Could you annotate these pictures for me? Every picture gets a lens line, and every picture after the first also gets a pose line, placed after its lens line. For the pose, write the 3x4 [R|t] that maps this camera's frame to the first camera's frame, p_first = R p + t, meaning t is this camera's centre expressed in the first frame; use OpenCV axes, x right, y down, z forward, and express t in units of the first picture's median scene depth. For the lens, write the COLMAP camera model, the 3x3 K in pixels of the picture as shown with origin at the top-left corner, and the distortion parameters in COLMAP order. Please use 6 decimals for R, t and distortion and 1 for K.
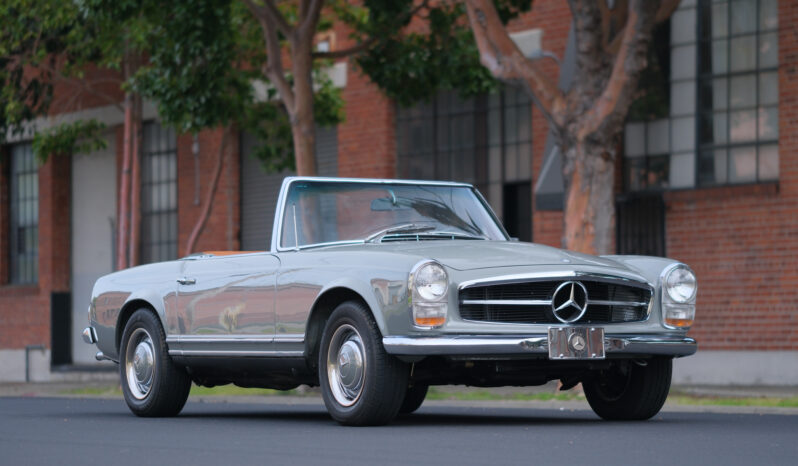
lens RADIAL K [[2835.8, 0, 409.5], [0, 2835.8, 234.7], [0, 0, 1]] dist [0.163701, 1.731436]
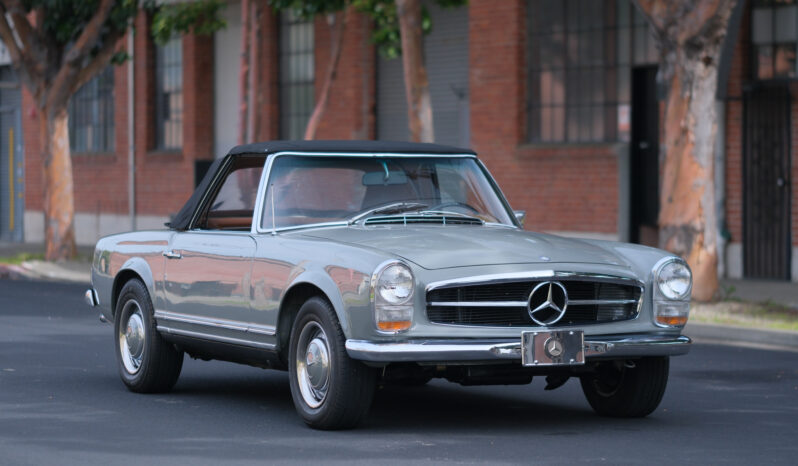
lens RADIAL K [[2835.8, 0, 409.5], [0, 2835.8, 234.7], [0, 0, 1]] dist [0.163701, 1.731436]
pose [[0.997359, 0.007917, -0.072194, 0.070129], [-0.003490, 0.998117, 0.061232, -0.049927], [0.072542, -0.060818, 0.995509, 0.060705]]
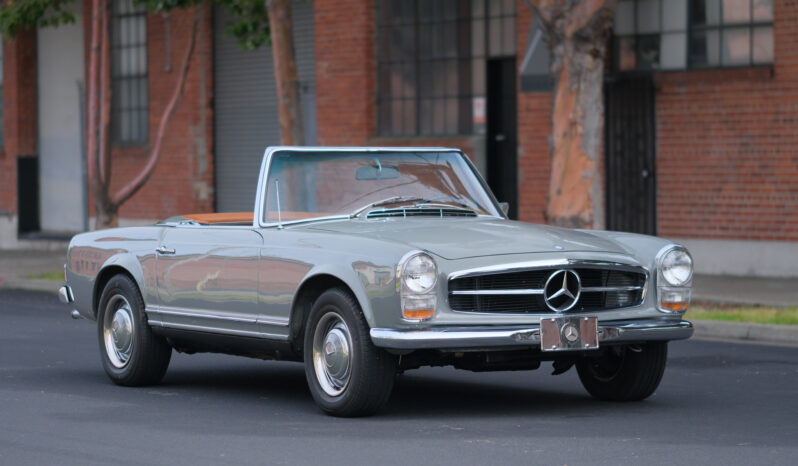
lens RADIAL K [[2943.5, 0, 399.0], [0, 2943.5, 233.0], [0, 0, 1]] dist [0.177670, 1.391559]
pose [[0.999981, -0.004484, 0.004207, -0.003209], [0.004216, 0.998083, 0.061740, -0.052231], [-0.004475, -0.061721, 0.998083, -0.004124]]
